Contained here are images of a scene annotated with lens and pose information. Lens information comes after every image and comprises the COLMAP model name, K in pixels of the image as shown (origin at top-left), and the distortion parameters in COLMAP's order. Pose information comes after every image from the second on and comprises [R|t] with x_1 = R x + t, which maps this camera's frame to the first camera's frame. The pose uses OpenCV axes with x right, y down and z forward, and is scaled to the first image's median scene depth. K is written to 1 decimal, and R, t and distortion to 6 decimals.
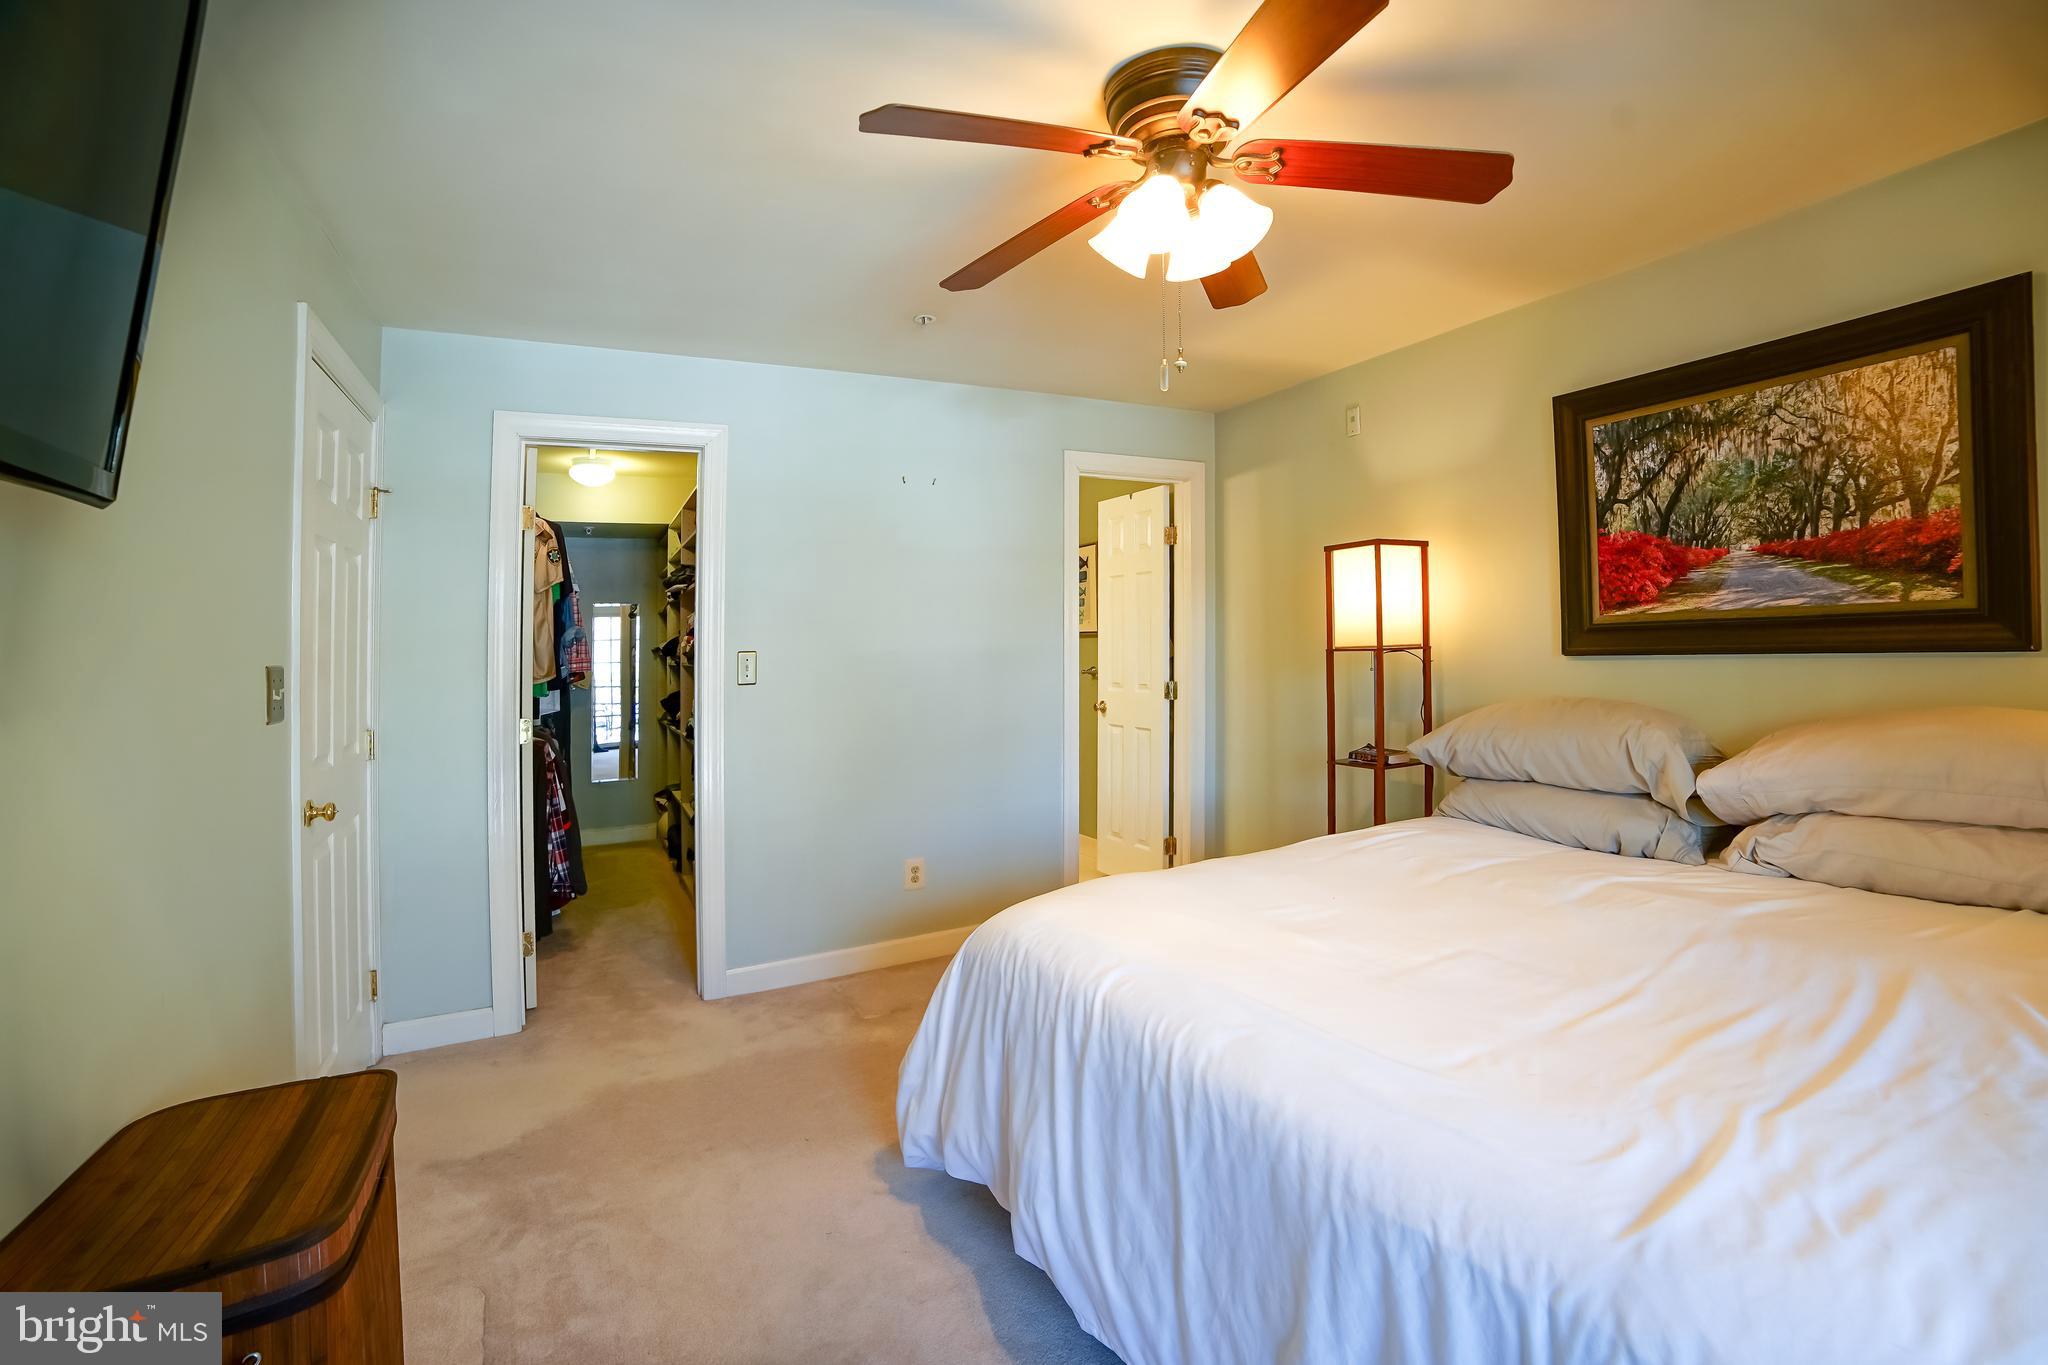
lens RADIAL K [[976.3, 0, 1017.4], [0, 976.3, 633.6], [0, 0, 1]] dist [0.001168, 0.000339]
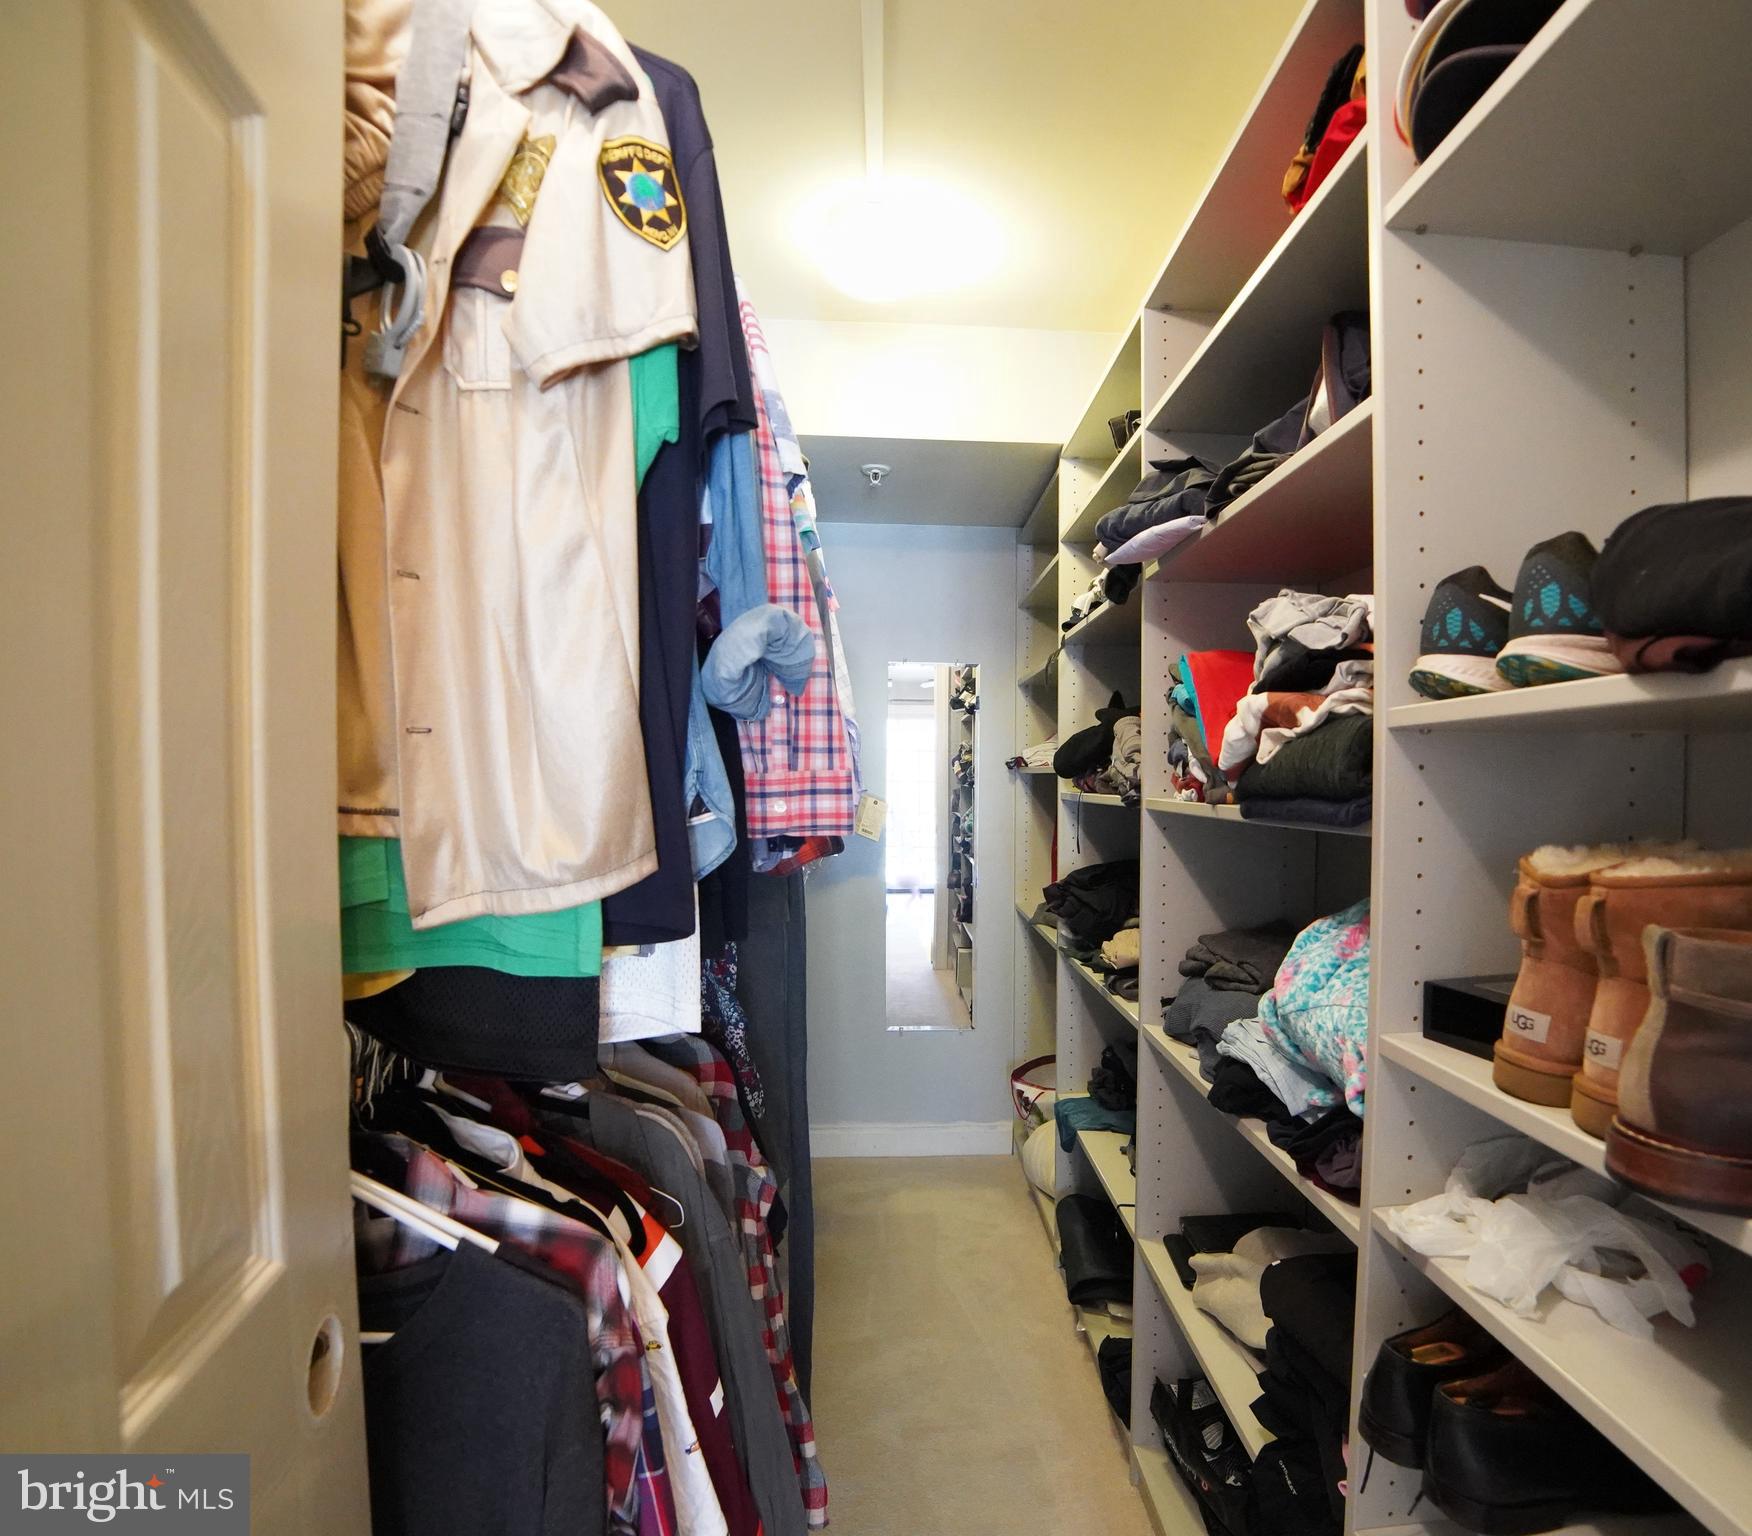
lens RADIAL K [[707.4, 0, 876.0], [0, 707.4, 768.0], [0, 0, 1]] dist [0.000034, 0.000000]
pose [[0.894620, 0.001209, -0.446827, -0.372089], [-0.001638, 0.999998, -0.000574, 0.024809], [0.446826, 0.001246, 0.894620, 0.886582]]
